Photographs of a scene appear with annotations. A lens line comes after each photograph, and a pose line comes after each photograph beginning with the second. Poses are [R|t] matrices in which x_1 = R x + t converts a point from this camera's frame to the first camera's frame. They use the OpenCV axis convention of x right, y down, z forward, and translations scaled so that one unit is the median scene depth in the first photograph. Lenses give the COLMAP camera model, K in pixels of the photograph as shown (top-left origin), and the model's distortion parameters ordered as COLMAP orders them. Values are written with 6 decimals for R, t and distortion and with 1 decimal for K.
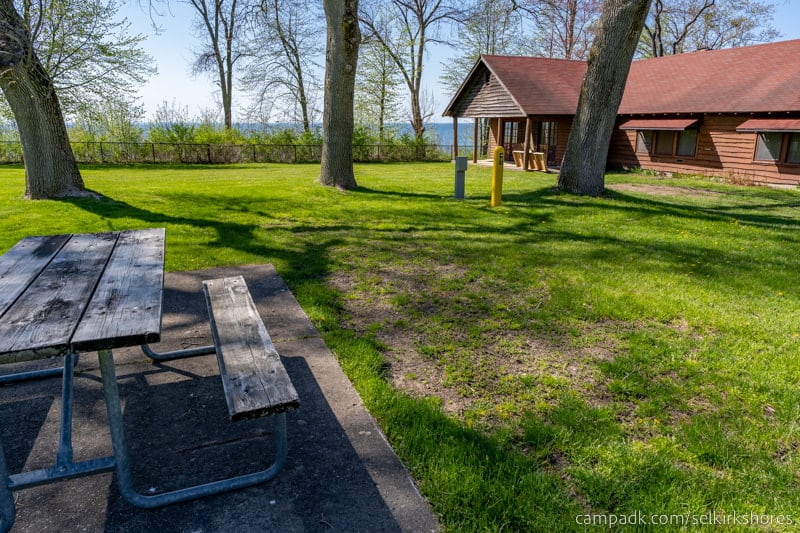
lens RADIAL K [[520.8, 0, 396.1], [0, 520.8, 268.8], [0, 0, 1]] dist [0.001203, 0.002661]
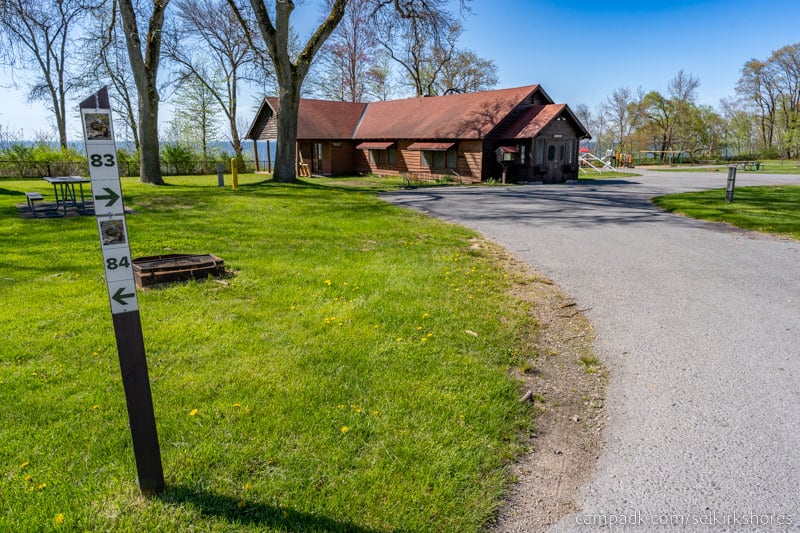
lens RADIAL K [[520.8, 0, 396.1], [0, 520.8, 268.8], [0, 0, 1]] dist [0.001203, 0.002661]
pose [[0.963587, -0.063394, 0.259773, 0.073160], [0.071886, 0.997140, -0.023314, 0.080242], [-0.257553, 0.041139, 0.965388, -0.307568]]
